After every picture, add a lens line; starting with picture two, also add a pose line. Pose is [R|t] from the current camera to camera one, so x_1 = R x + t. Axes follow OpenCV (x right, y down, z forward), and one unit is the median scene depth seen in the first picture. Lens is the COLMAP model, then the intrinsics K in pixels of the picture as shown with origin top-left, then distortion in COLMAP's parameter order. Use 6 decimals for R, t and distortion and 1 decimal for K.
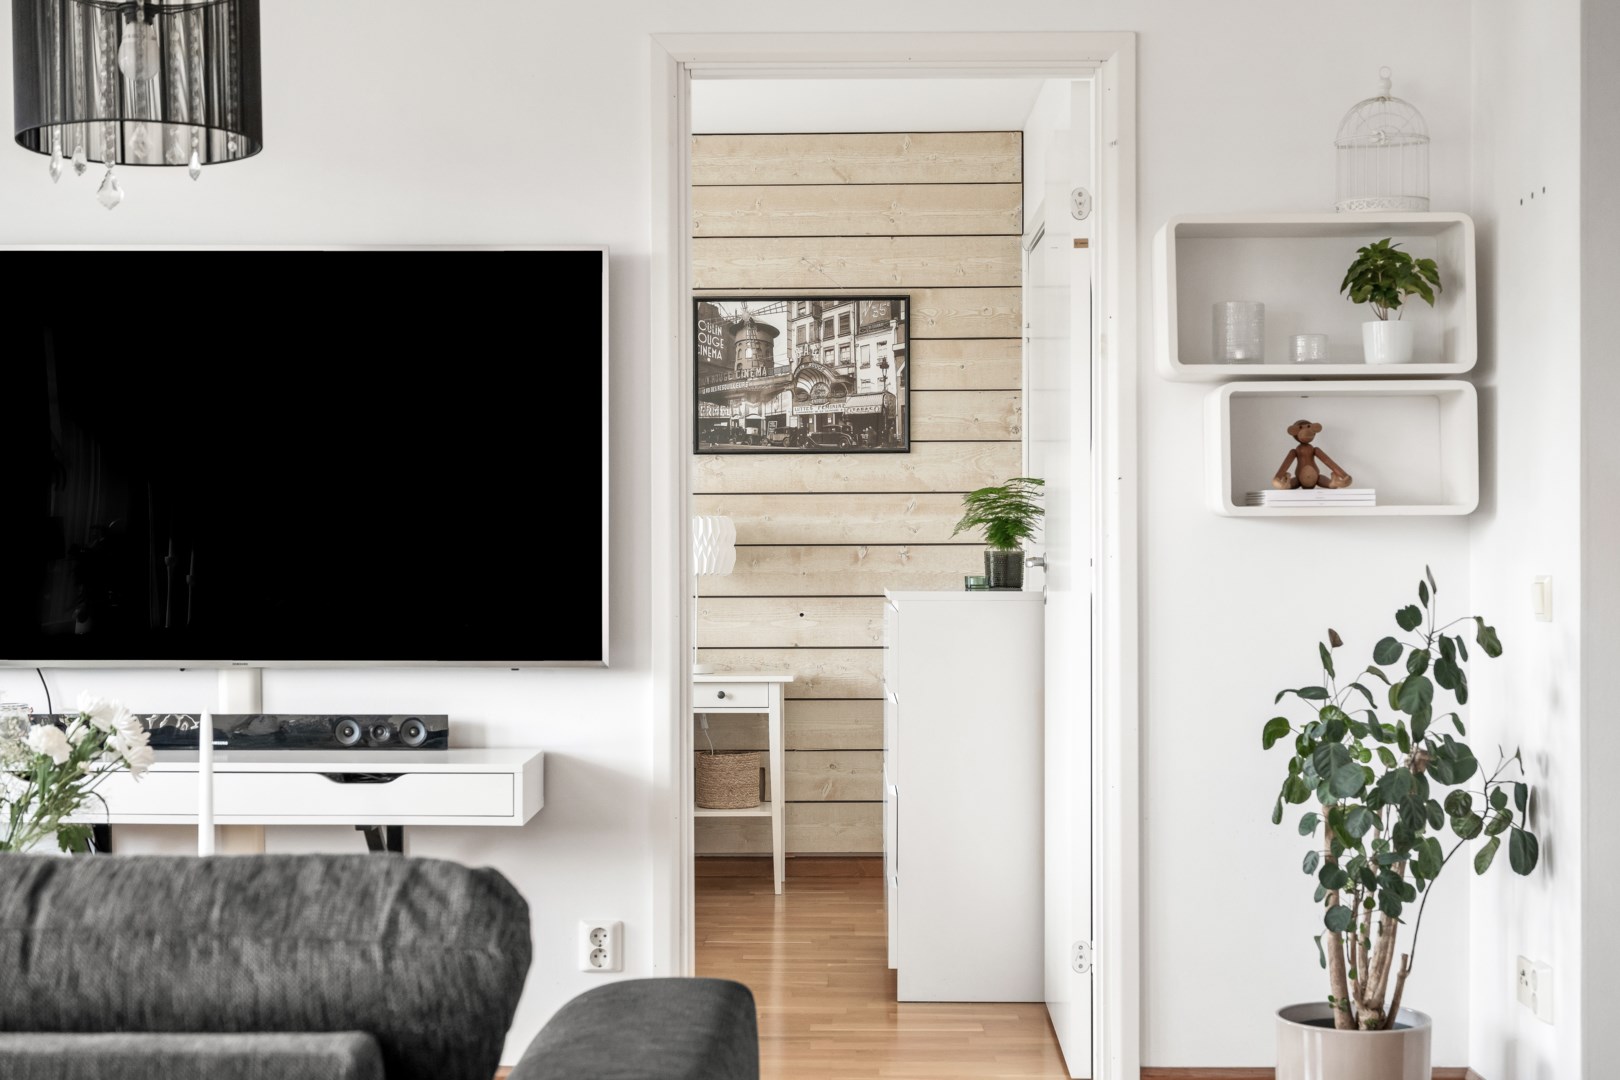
lens RADIAL K [[2259.9, 0, 831.3], [0, 2259.9, 564.3], [0, 0, 1]] dist [-0.029000, 0.000000]
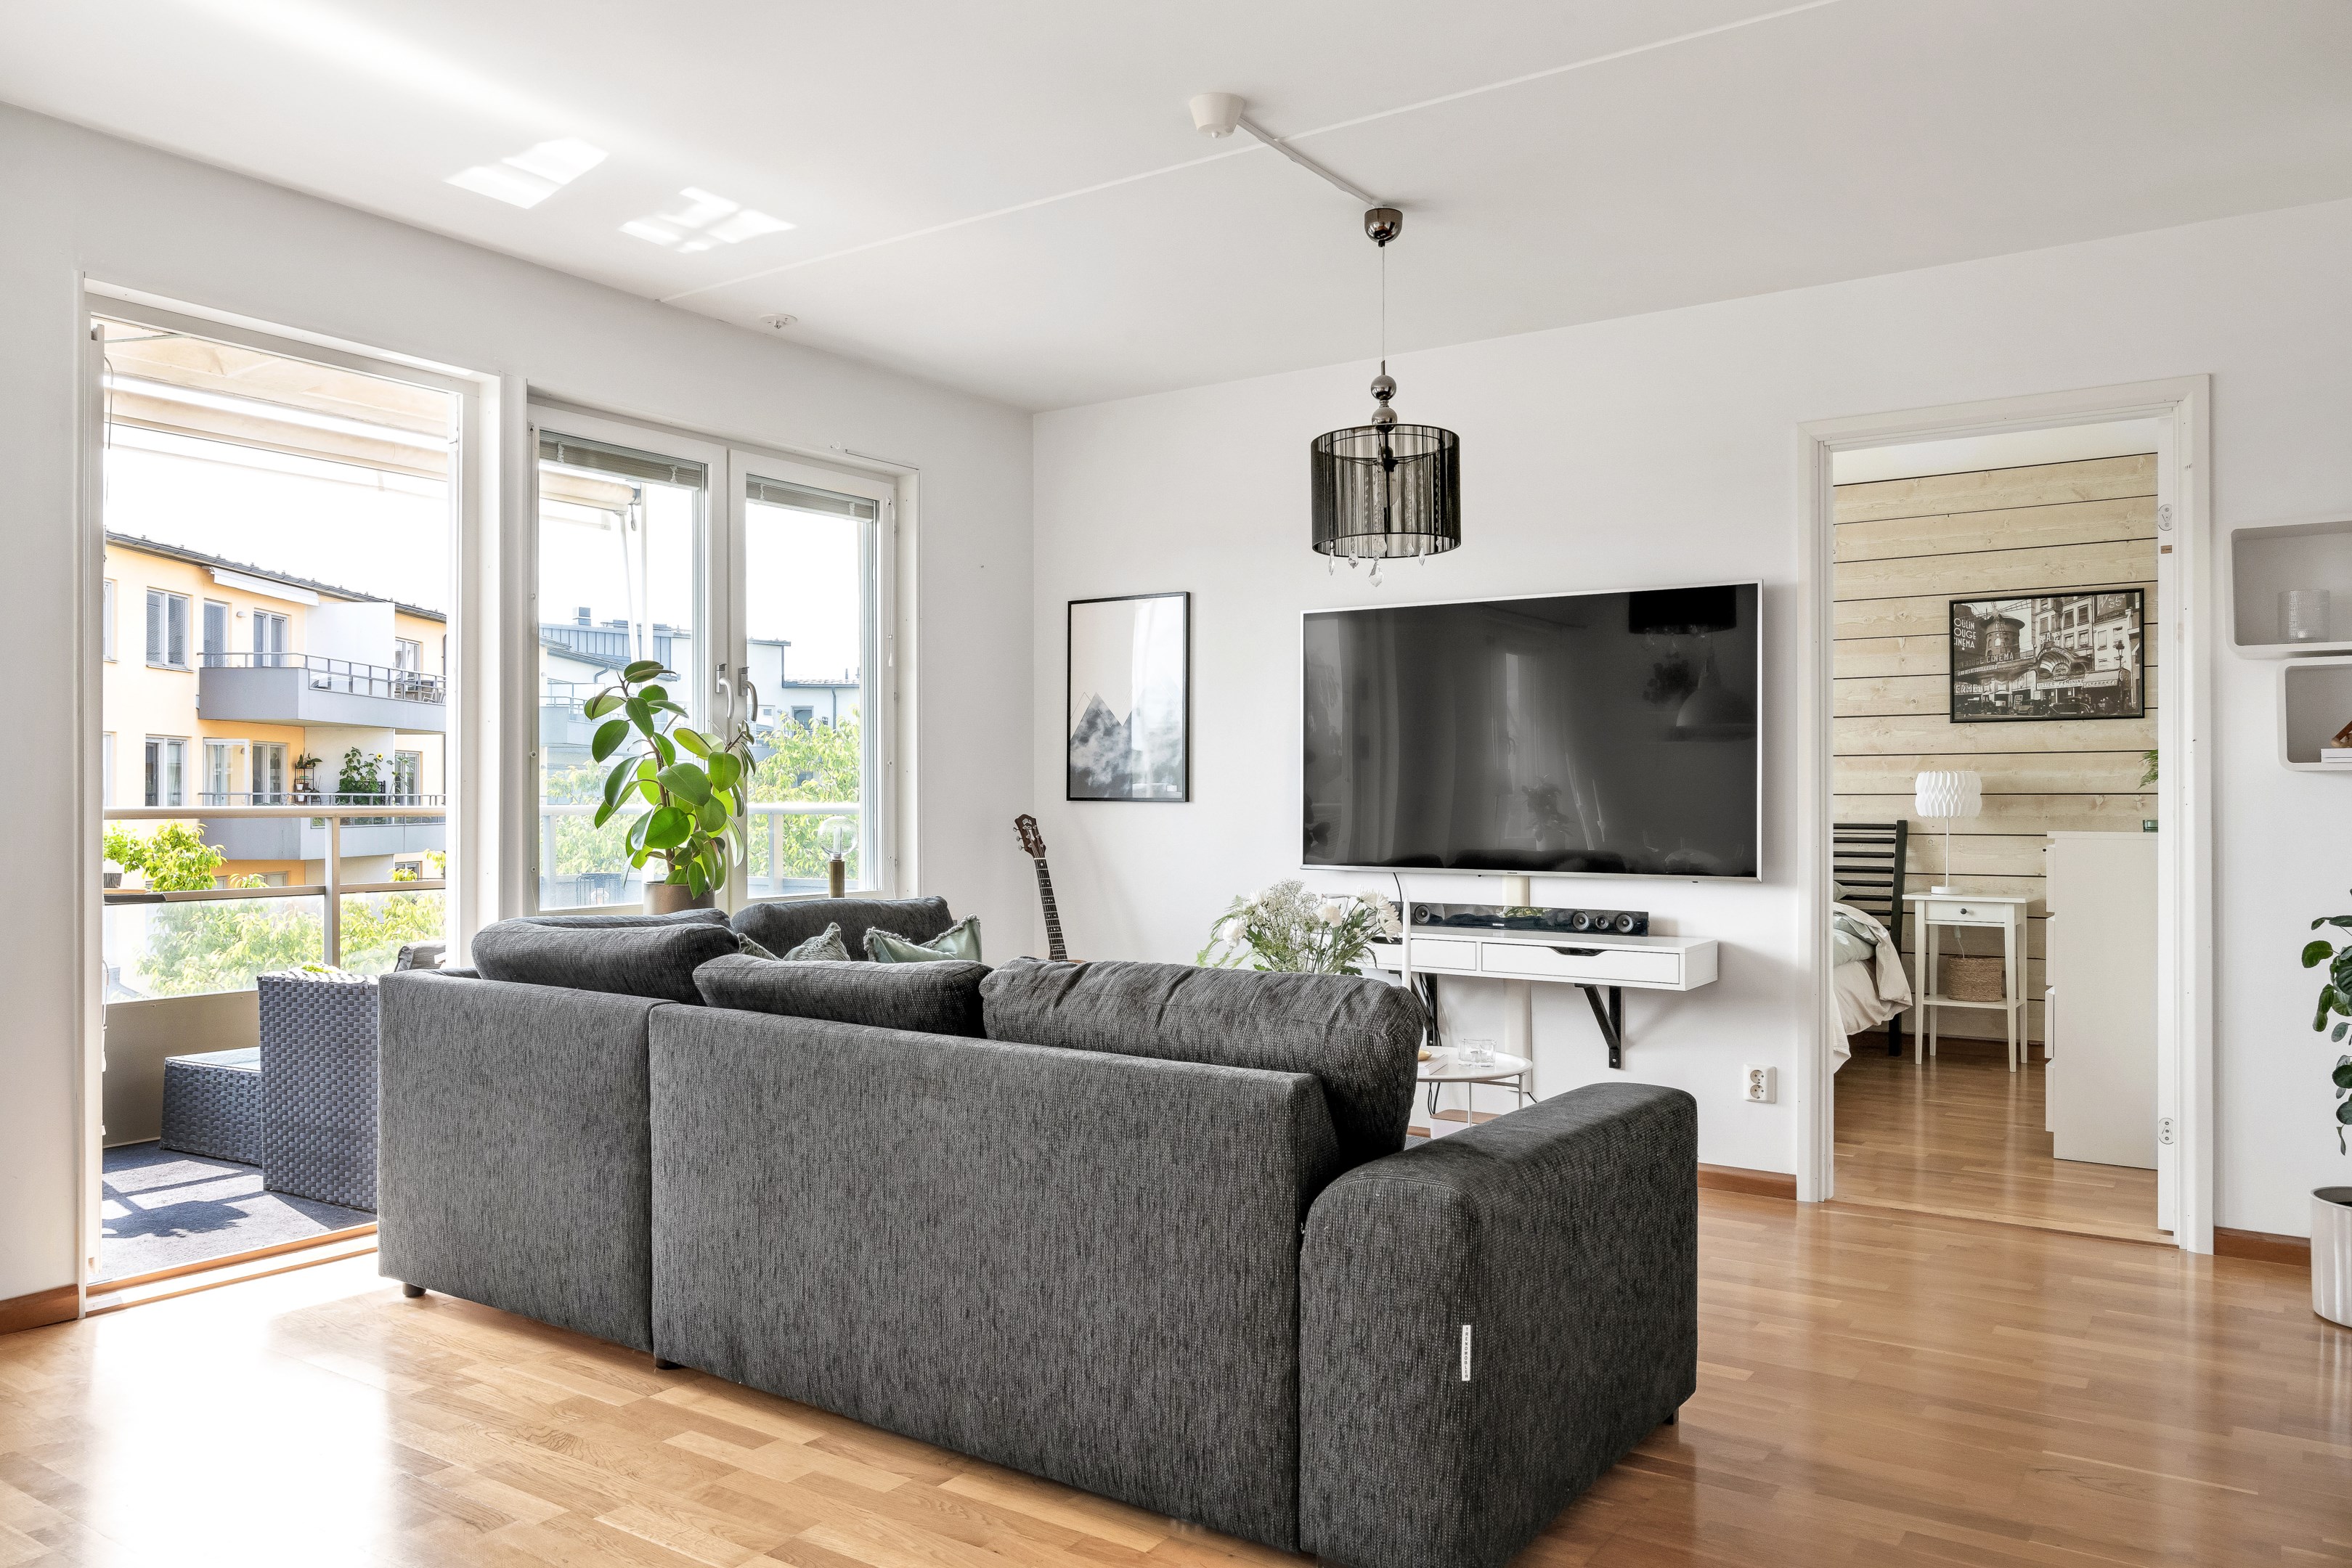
lens RADIAL K [[1689.9, 0, 1176.6], [0, 1689.9, 788.9], [0, 0, 1]] dist [-0.011229, 0.005658]
pose [[0.828679, -0.000384, -0.559724, 0.110700], [-0.005469, 0.999946, -0.008782, -0.000601], [0.559697, 0.010339, 0.828633, -0.037762]]
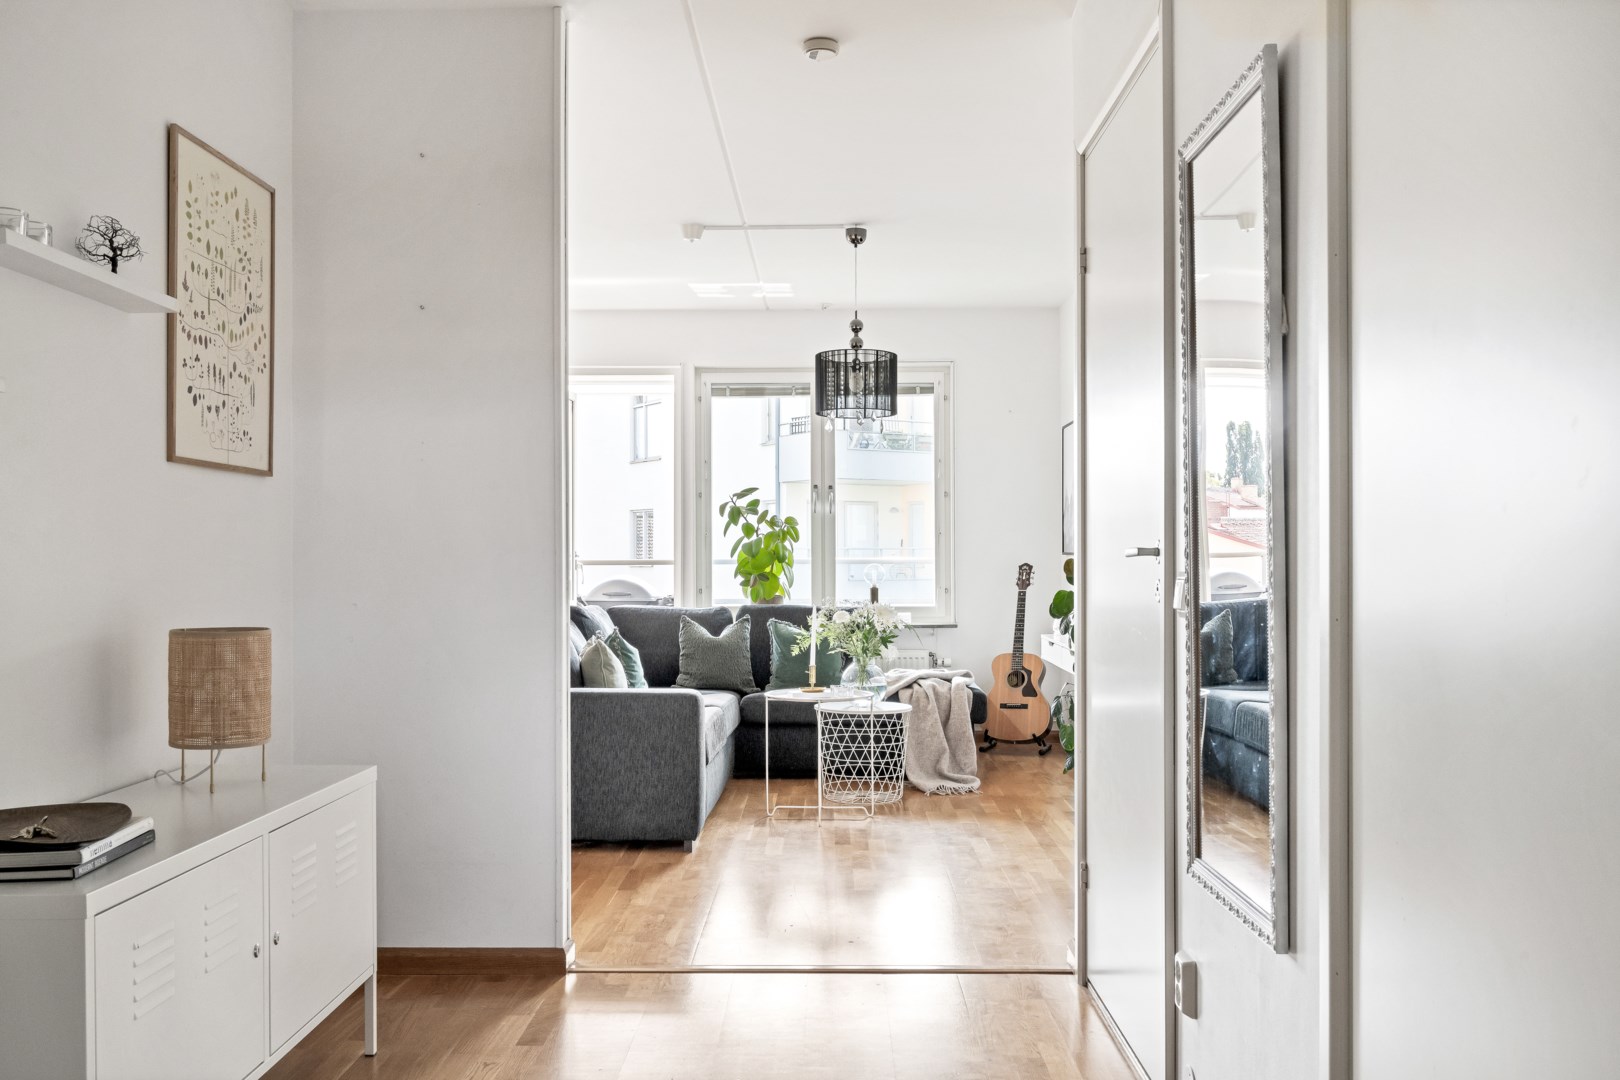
lens RADIAL K [[1446.5, 0, 809.7], [0, 1446.5, 540.9], [0, 0, 1]] dist [0.001145, 0.002939]
pose [[-0.026343, -0.008799, -0.999614, 0.699500], [-0.002538, 0.999959, -0.008735, -0.001770], [0.999650, 0.002307, -0.026364, 0.437942]]
